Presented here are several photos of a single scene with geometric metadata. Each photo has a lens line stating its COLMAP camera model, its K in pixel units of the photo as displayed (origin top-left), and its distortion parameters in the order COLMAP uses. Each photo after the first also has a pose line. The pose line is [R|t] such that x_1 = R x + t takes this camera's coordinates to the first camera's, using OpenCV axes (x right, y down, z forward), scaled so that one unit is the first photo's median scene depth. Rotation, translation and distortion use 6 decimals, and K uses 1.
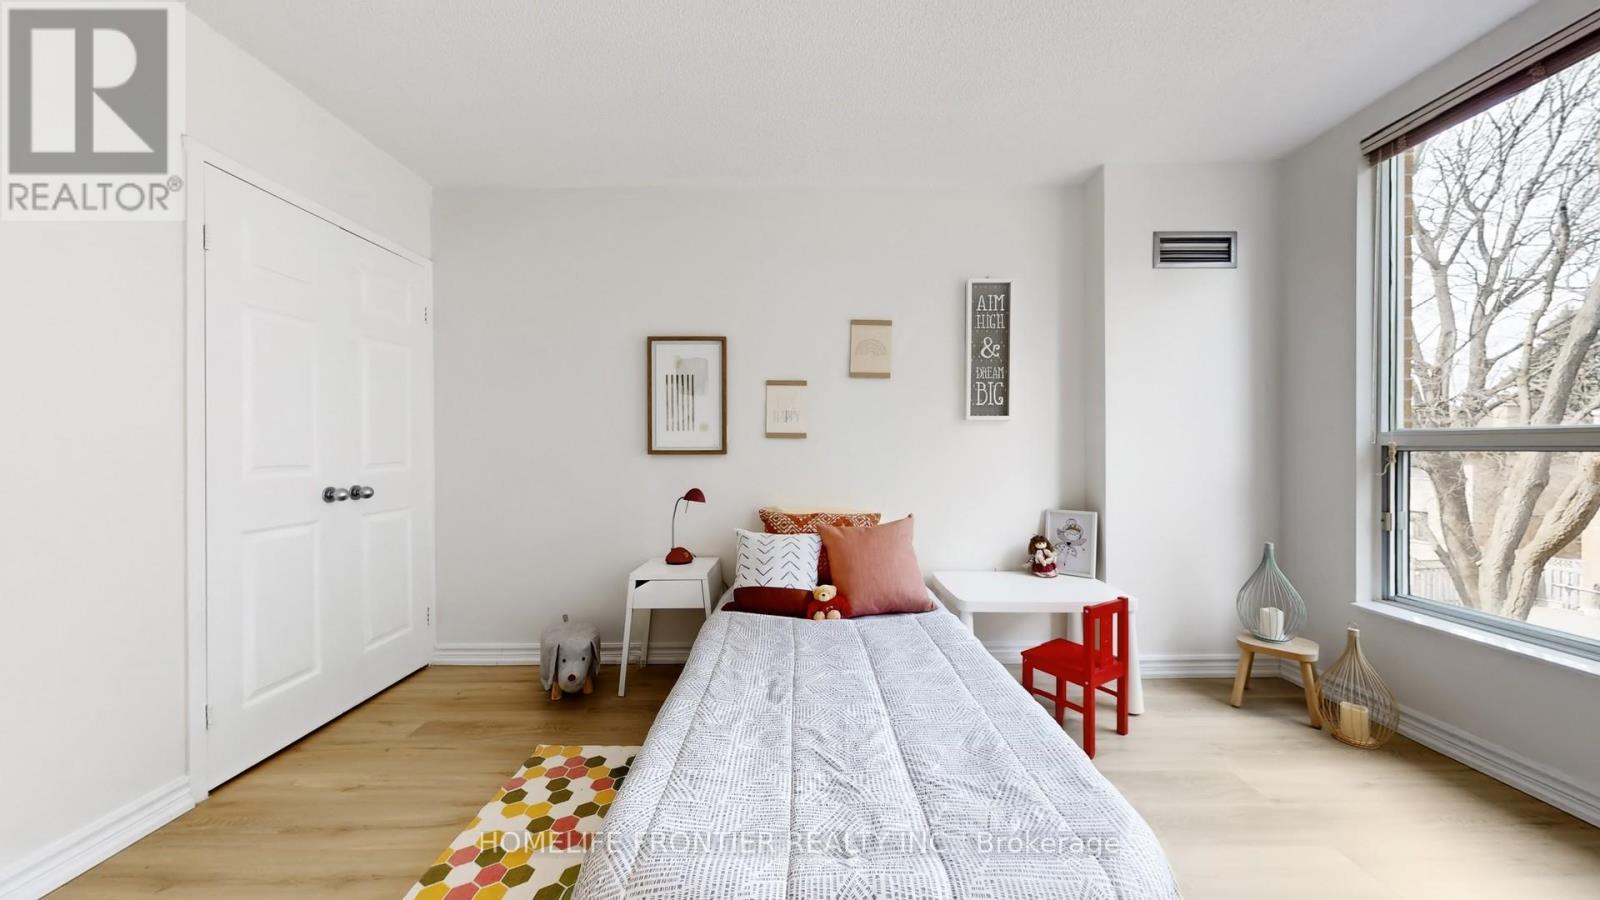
lens RADIAL K [[538.9, 0, 800.0], [0, 538.9, 450.0], [0, 0, 1]] dist [0.001162, 0.000085]
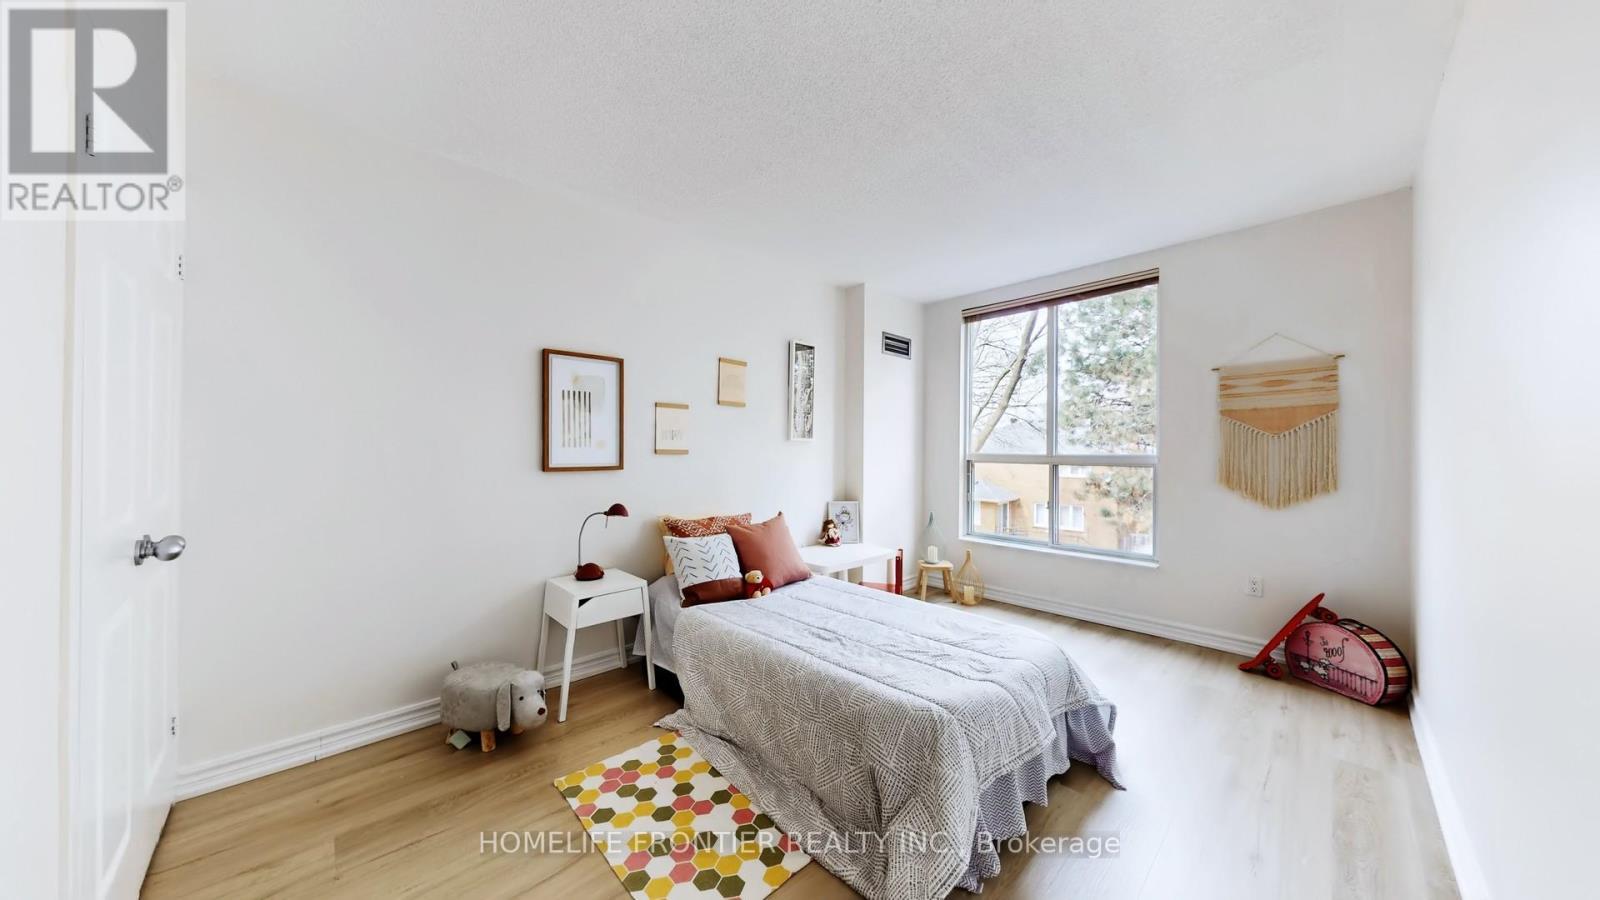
lens RADIAL K [[525.2, 0, 797.4], [0, 525.2, 446.7], [0, 0, 1]] dist [0.000956, 0.000054]
pose [[0.712073, 0.008156, 0.702058, -0.675229], [-0.007724, 0.999963, -0.003782, -0.039352], [-0.702063, -0.002730, 0.712109, 0.023259]]
